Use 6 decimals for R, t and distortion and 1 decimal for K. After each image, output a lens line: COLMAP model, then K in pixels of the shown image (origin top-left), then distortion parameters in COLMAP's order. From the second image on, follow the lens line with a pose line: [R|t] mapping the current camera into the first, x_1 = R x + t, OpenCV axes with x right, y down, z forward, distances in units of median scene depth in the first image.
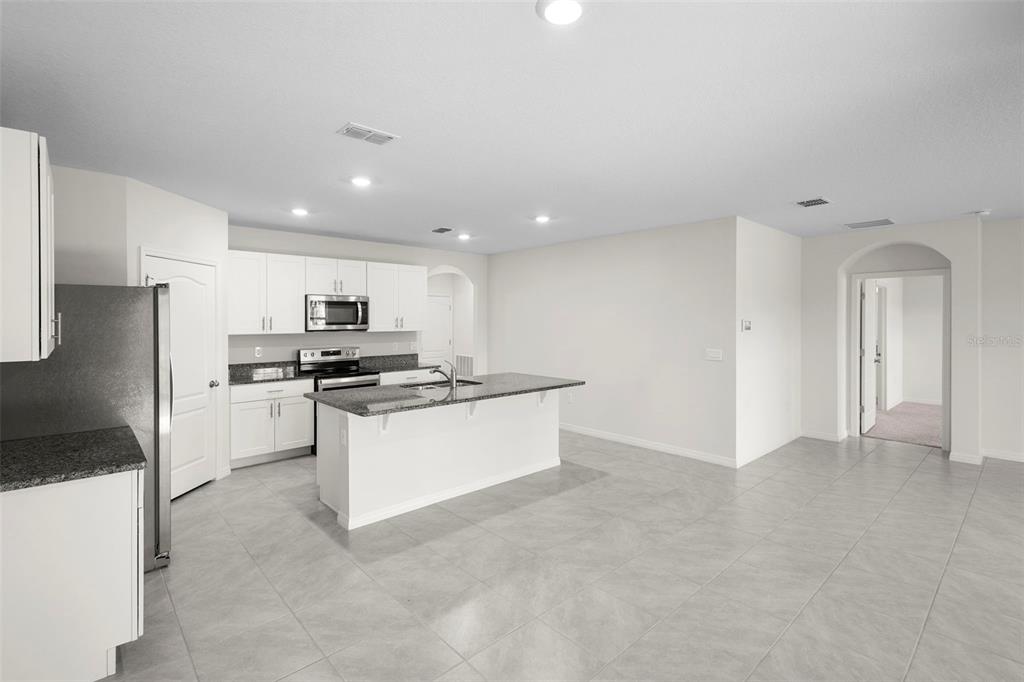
lens RADIAL K [[471.5, 0, 527.6], [0, 471.5, 319.4], [0, 0, 1]] dist [0.003959, -0.000694]
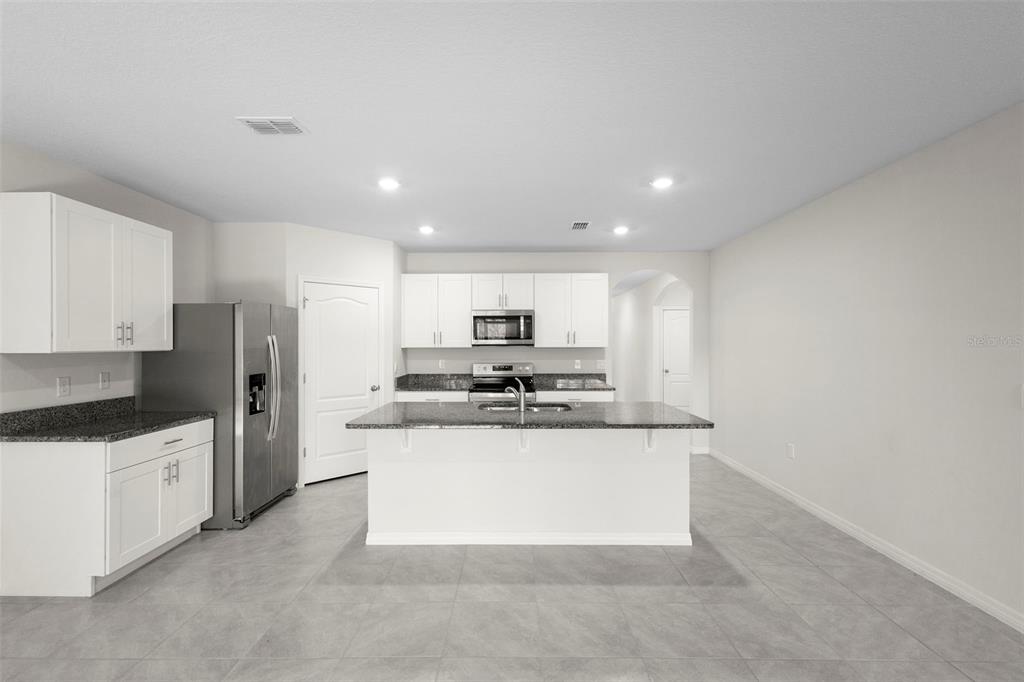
lens RADIAL K [[471.5, 0, 515.0], [0, 471.5, 340.8], [0, 0, 1]] dist [0.003959, -0.000694]
pose [[0.722359, -0.007699, -0.691476, 0.334286], [0.003280, 0.999965, -0.007707, 0.023776], [0.691511, 0.003300, 0.722358, 0.331916]]
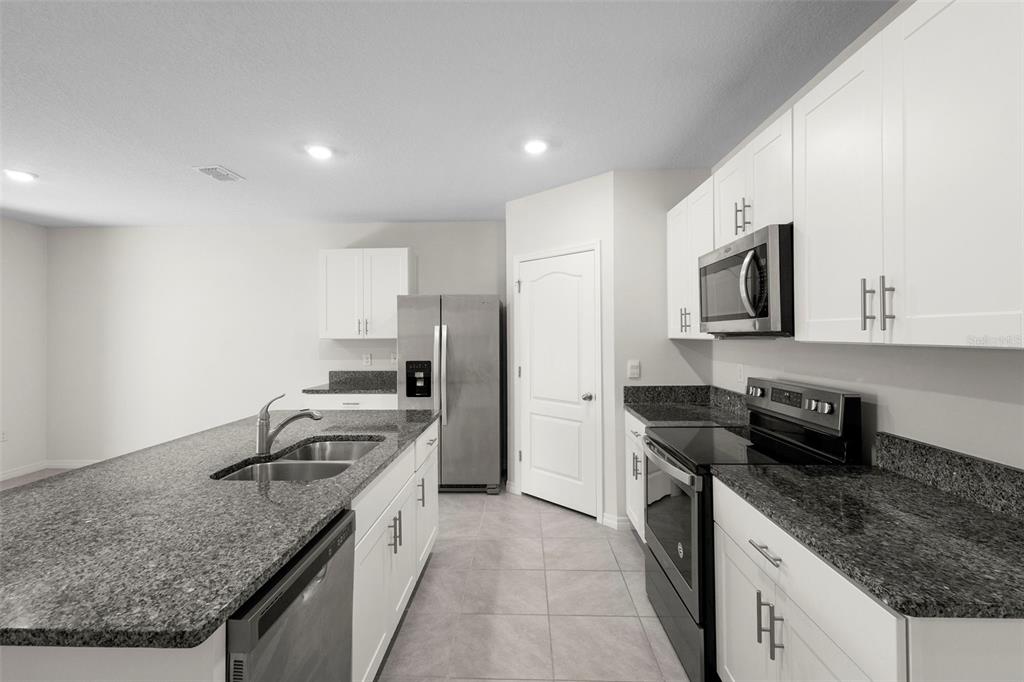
lens RADIAL K [[471.5, 0, 514.7], [0, 471.5, 333.9], [0, 0, 1]] dist [0.003959, -0.000694]
pose [[-0.703594, 0.001135, -0.710601, -0.002731], [0.003655, 0.999991, -0.002022, 0.024873], [0.710593, -0.004020, -0.703592, 1.246481]]
